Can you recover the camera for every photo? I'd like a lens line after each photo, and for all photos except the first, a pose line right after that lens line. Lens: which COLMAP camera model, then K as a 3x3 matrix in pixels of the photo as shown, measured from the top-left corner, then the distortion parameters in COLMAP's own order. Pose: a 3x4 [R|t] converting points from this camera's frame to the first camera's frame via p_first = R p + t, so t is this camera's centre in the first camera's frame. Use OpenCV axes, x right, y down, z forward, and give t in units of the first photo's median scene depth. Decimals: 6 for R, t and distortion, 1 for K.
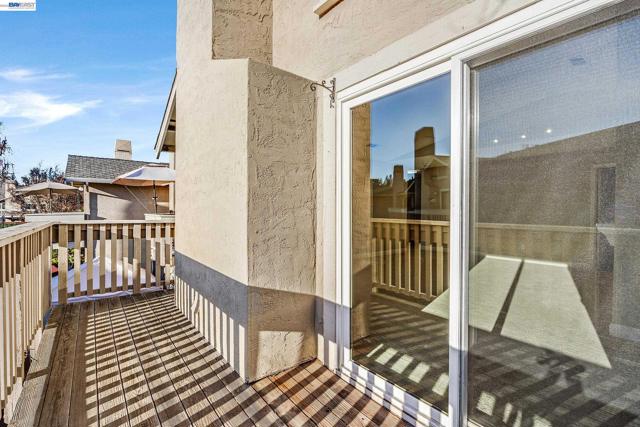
lens RADIAL K [[291.5, 0, 321.5], [0, 291.5, 212.7], [0, 0, 1]] dist [-0.014304, 0.000600]
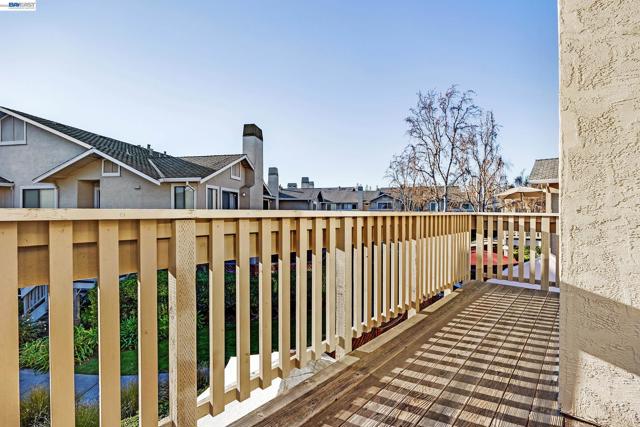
lens RADIAL K [[291.5, 0, 321.5], [0, 291.5, 212.7], [0, 0, 1]] dist [-0.014304, 0.000600]
pose [[0.165036, -0.004874, -0.986275, 0.291906], [-0.011458, 0.999911, -0.006858, 0.065918], [0.986221, 0.012432, 0.164966, 0.200428]]
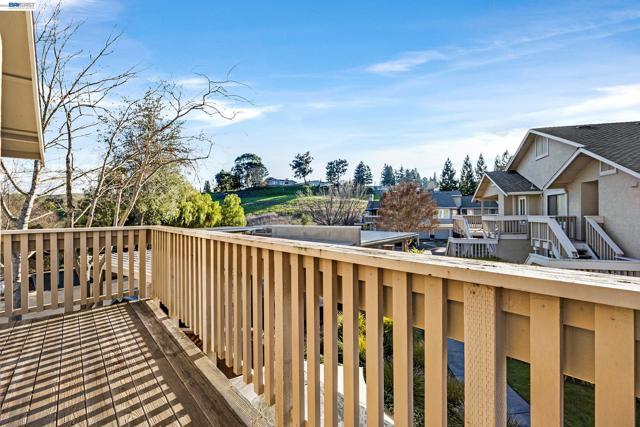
lens RADIAL K [[291.5, 0, 321.5], [0, 291.5, 212.7], [0, 0, 1]] dist [-0.014304, 0.000600]
pose [[-0.999160, 0.002320, -0.040911, -0.898380], [0.002193, 0.999993, 0.003149, -0.020663], [0.040918, 0.003057, -0.999158, 1.441569]]
